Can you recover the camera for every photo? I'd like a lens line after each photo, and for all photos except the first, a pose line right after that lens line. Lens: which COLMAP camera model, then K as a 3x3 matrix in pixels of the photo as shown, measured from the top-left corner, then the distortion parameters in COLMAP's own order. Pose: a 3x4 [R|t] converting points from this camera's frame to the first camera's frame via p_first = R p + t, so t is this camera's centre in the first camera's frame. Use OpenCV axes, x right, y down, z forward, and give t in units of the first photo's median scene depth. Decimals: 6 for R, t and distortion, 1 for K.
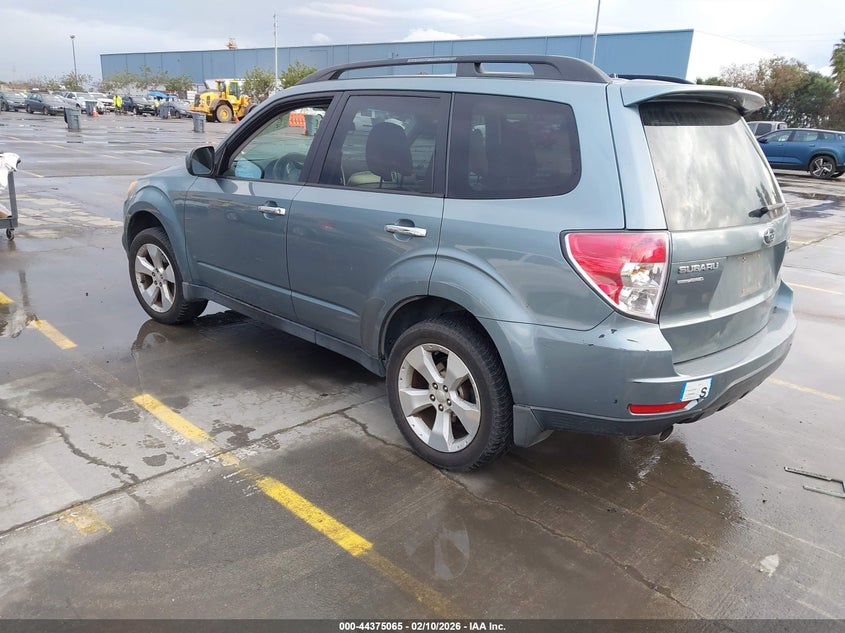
lens RADIAL K [[645.8, 0, 422.5], [0, 645.8, 316.5], [0, 0, 1]] dist [-0.006676, 0.000656]
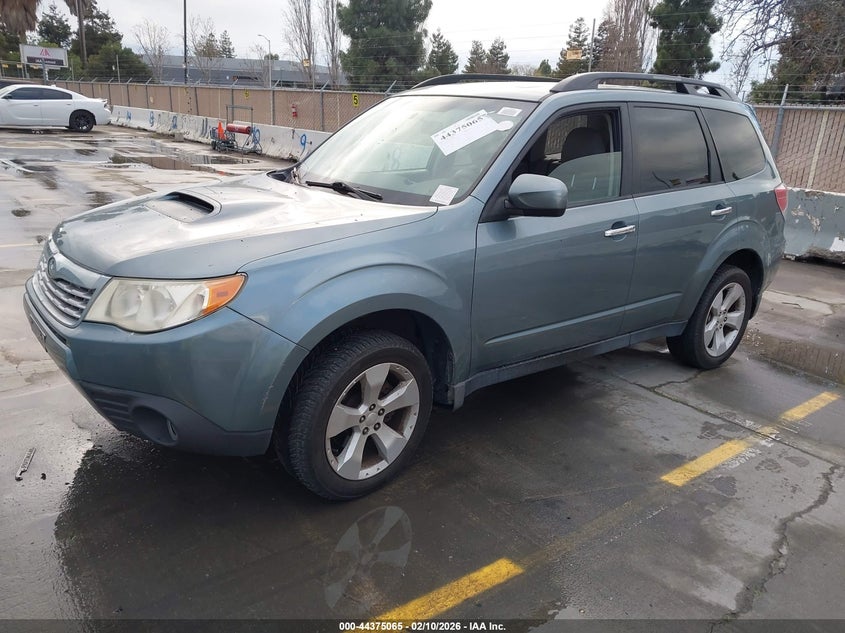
lens RADIAL K [[645.8, 0, 422.5], [0, 645.8, 316.5], [0, 0, 1]] dist [-0.006676, 0.000656]
pose [[0.174737, -0.334089, 0.926203, -1.279132], [0.259396, 0.923064, 0.284019, -0.418828], [-0.949832, 0.190624, 0.247954, 1.135223]]
